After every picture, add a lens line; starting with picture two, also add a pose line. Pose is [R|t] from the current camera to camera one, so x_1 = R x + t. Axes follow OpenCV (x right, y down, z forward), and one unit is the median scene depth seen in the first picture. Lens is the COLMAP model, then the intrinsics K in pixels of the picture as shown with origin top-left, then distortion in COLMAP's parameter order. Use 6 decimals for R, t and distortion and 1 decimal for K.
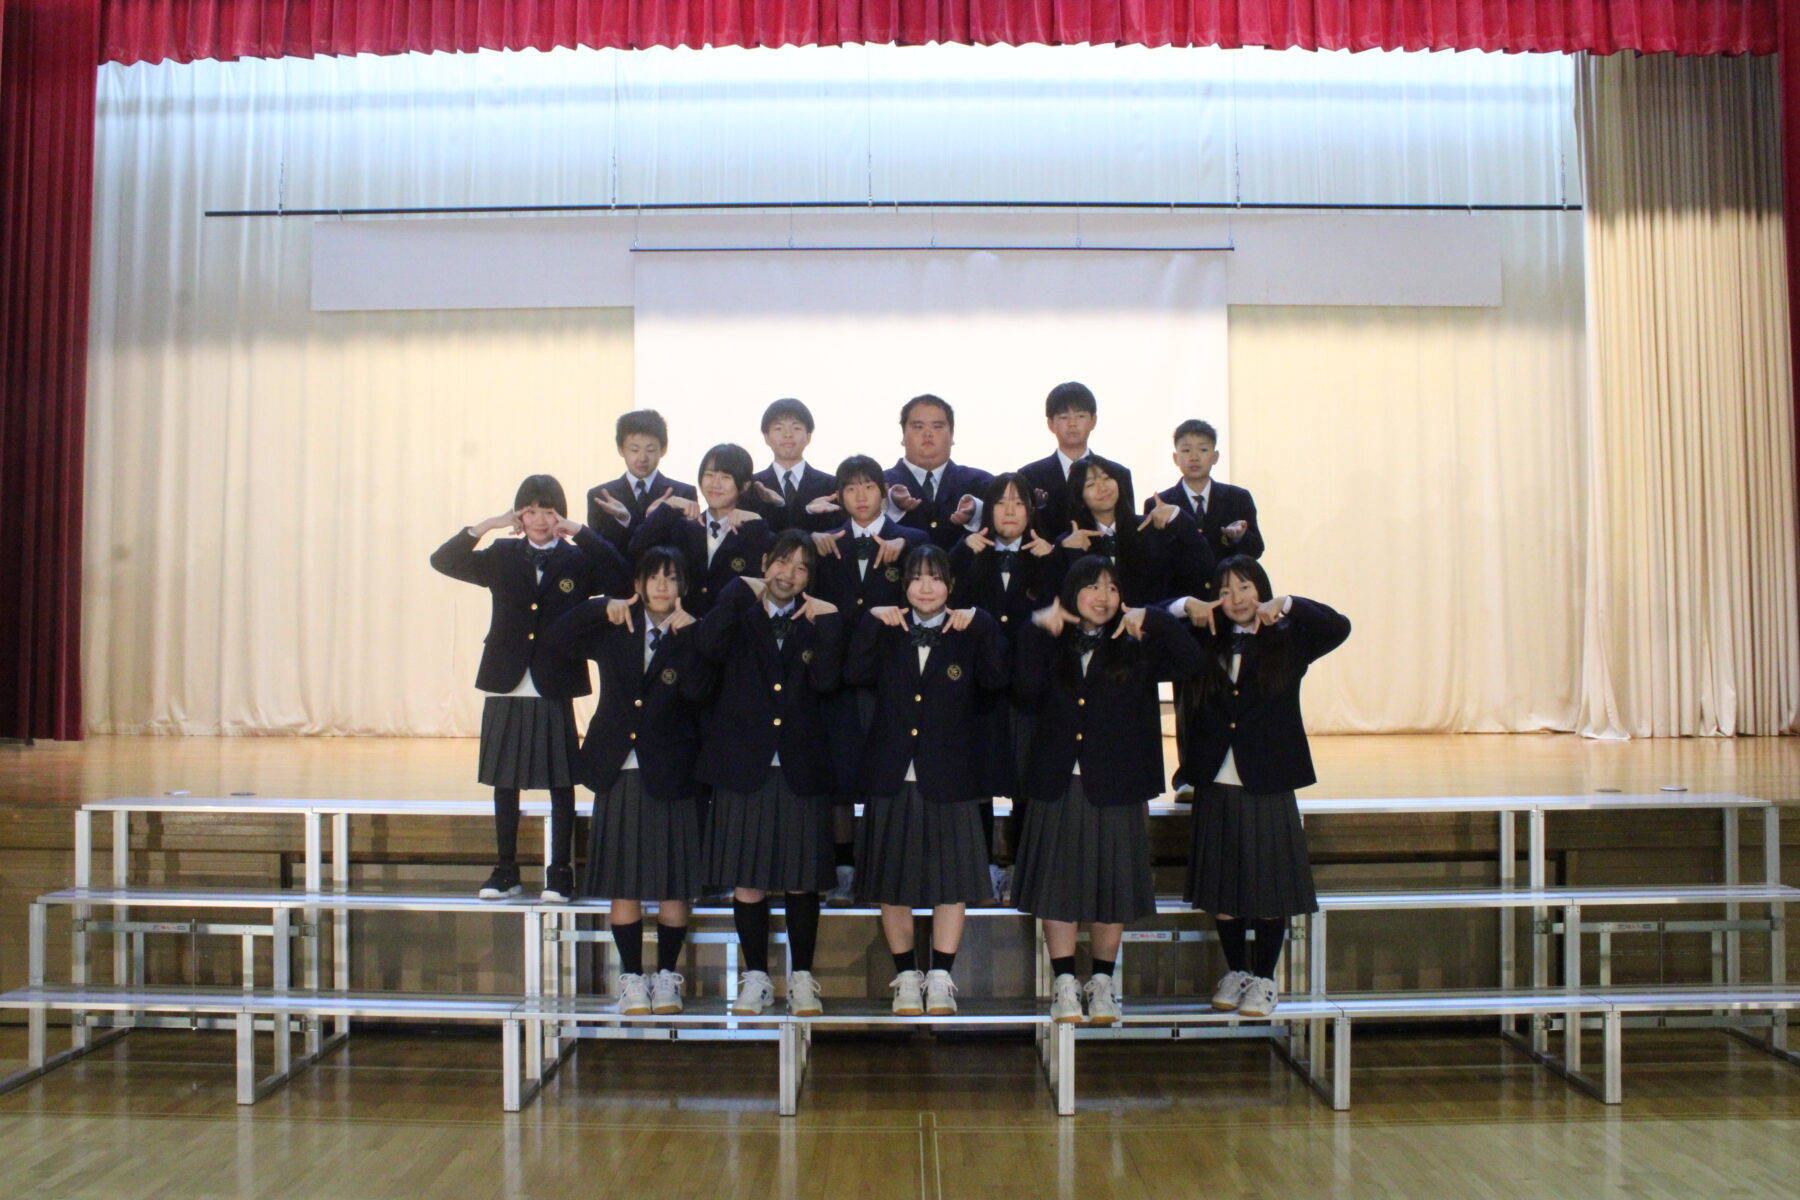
lens RADIAL K [[1509.7, 0, 887.5], [0, 1509.7, 601.4], [0, 0, 1]] dist [-0.167555, 0.146853]
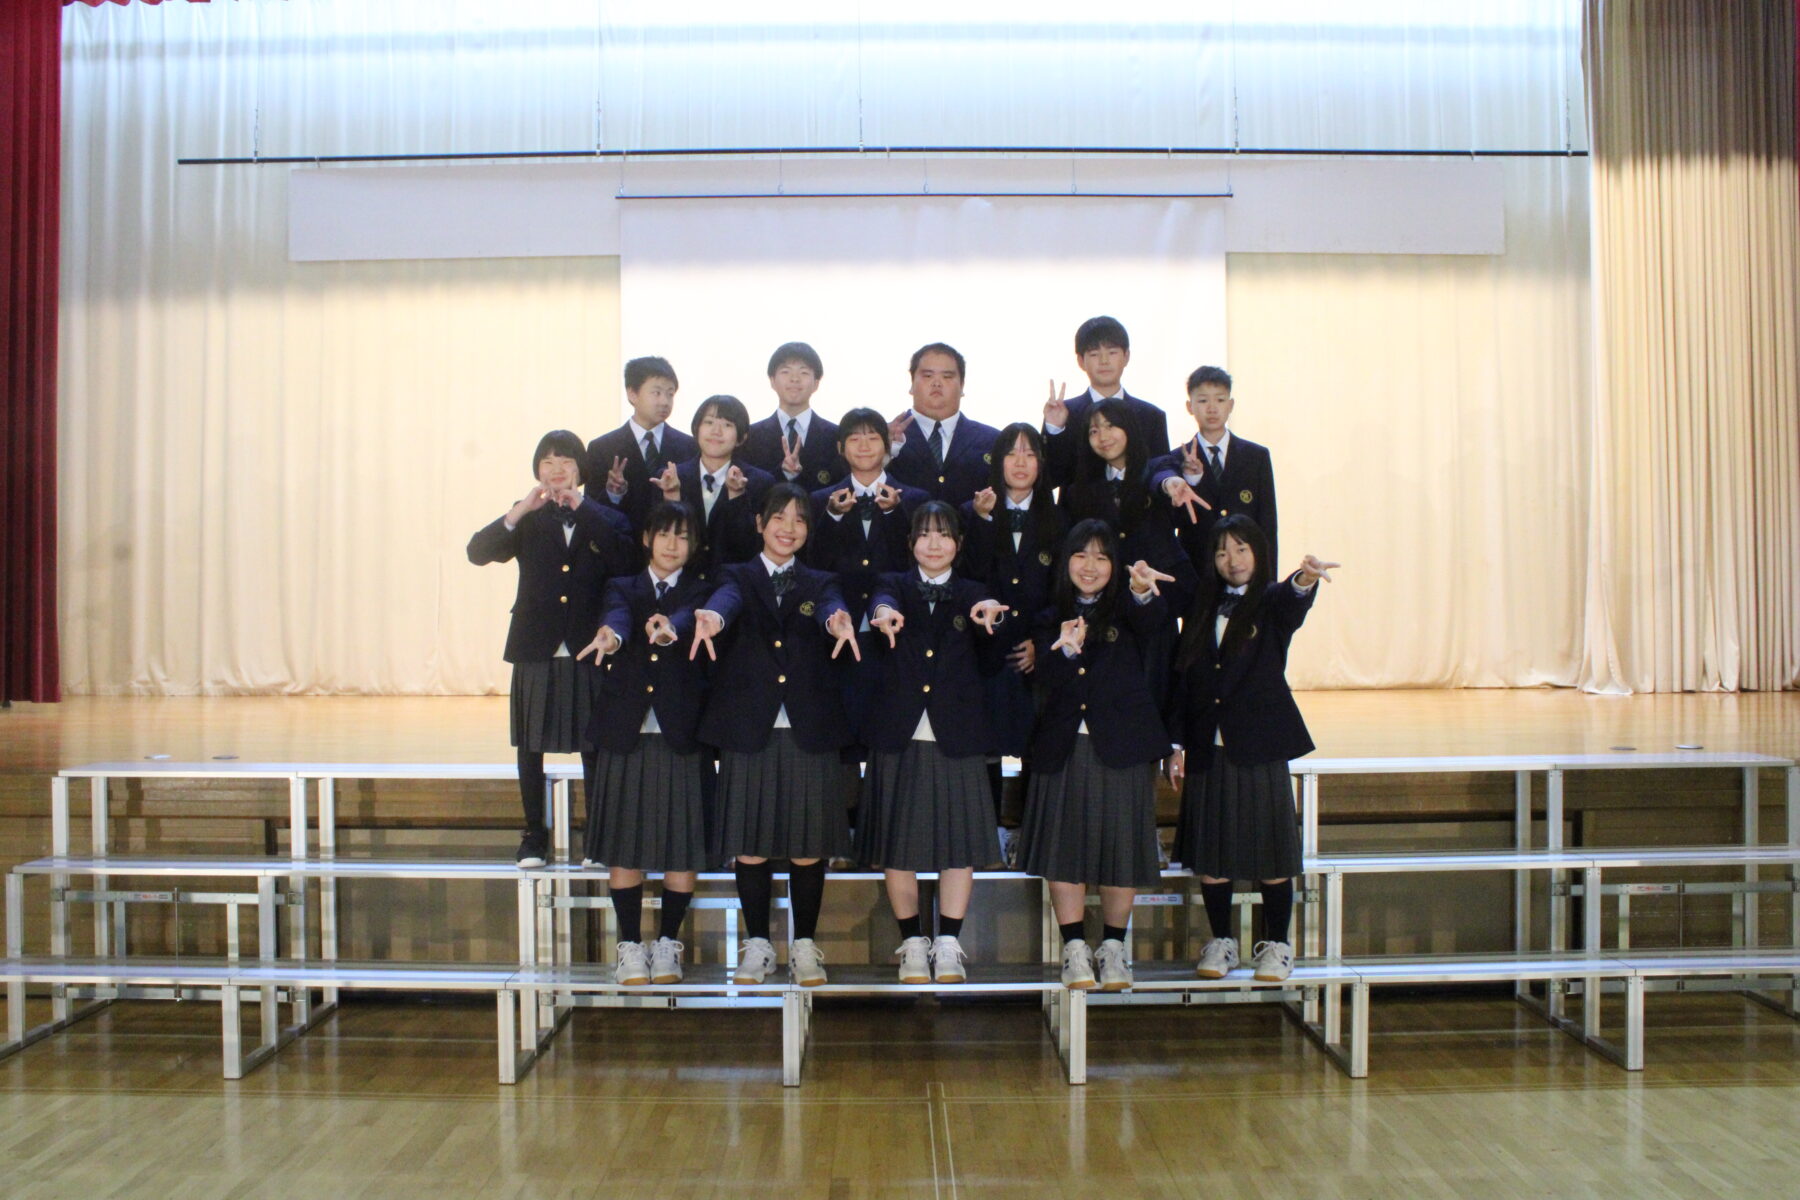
lens RADIAL K [[1513.0, 0, 884.6], [0, 1513.0, 602.8], [0, 0, 1]] dist [-0.168558, 0.148530]
pose [[0.999956, -0.003364, 0.008806, -0.006934], [0.003083, 0.999492, 0.031721, -0.000618], [-0.008909, -0.031692, 0.999458, 0.016822]]
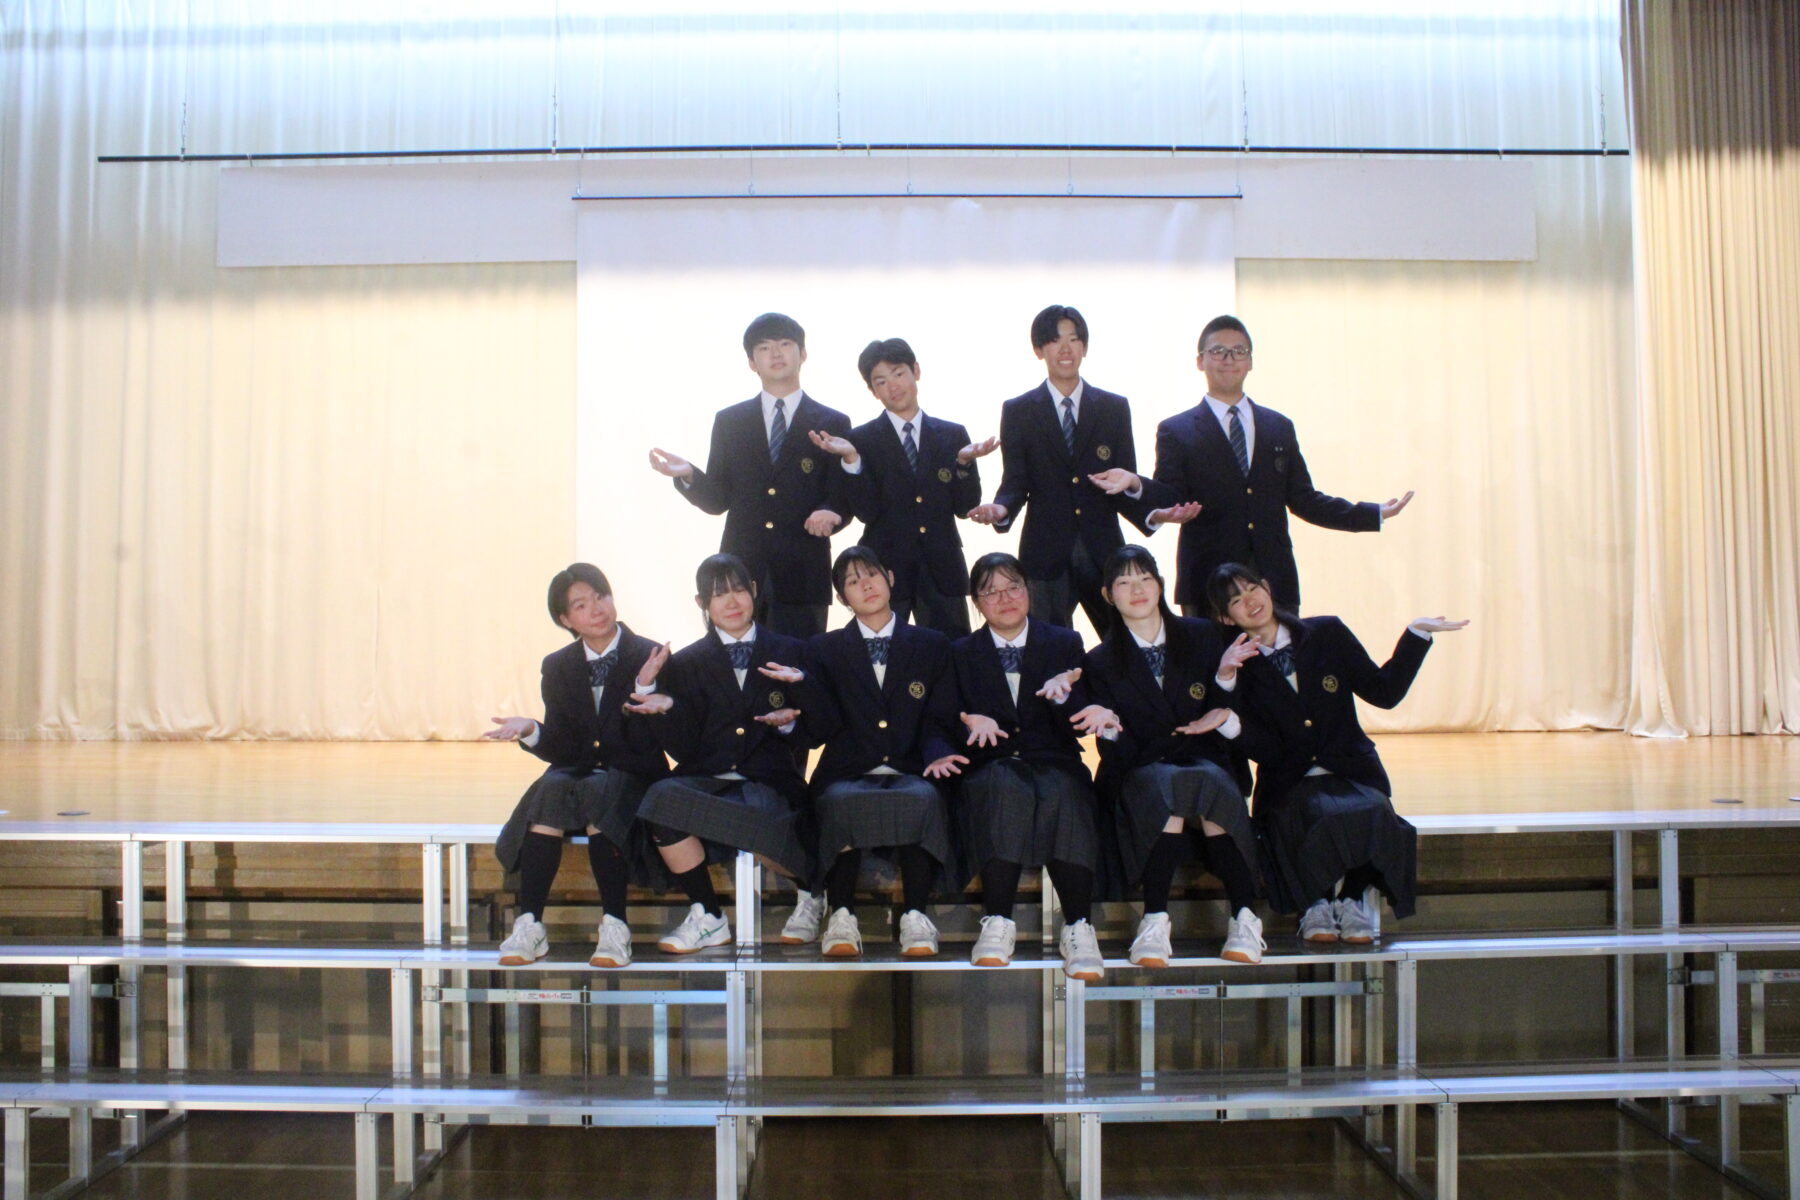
lens RADIAL K [[1509.7, 0, 887.5], [0, 1509.7, 601.4], [0, 0, 1]] dist [-0.167555, 0.146853]
pose [[0.999857, -0.003426, 0.016584, 0.002046], [0.003422, 0.999994, 0.000297, 0.009272], [-0.016585, -0.000240, 0.999862, 0.120598]]
